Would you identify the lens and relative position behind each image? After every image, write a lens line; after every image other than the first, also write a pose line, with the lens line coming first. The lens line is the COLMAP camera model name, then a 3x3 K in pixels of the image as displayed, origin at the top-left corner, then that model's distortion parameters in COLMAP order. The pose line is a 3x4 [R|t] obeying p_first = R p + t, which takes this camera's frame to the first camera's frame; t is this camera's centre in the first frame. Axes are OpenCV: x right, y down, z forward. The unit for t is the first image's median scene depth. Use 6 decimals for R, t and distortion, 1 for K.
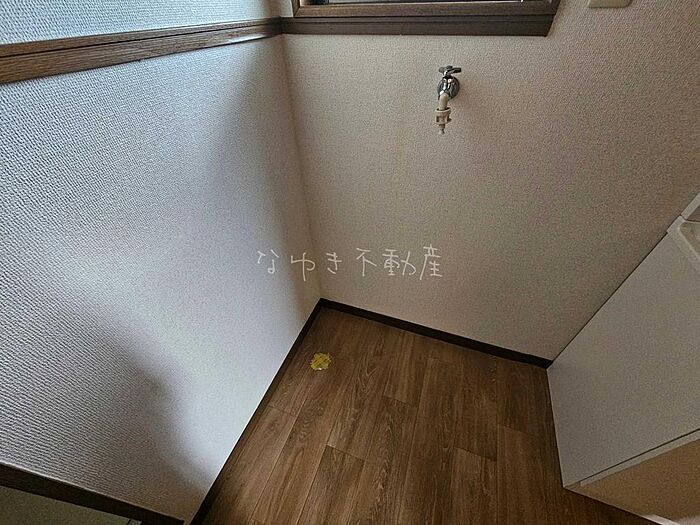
lens RADIAL K [[287.5, 0, 353.8], [0, 287.5, 258.7], [0, 0, 1]] dist [0.000288, -0.000209]
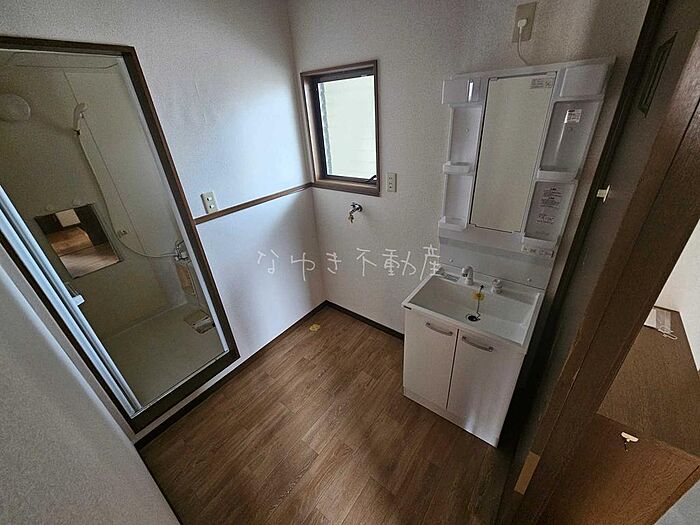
lens RADIAL K [[287.5, 0, 353.8], [0, 287.5, 258.7], [0, 0, 1]] dist [0.000288, -0.000209]
pose [[0.951897, 0.109251, -0.286280, 0.719508], [-0.172754, 0.962985, -0.206921, 0.303040], [0.253077, 0.246423, 0.935536, -0.965914]]
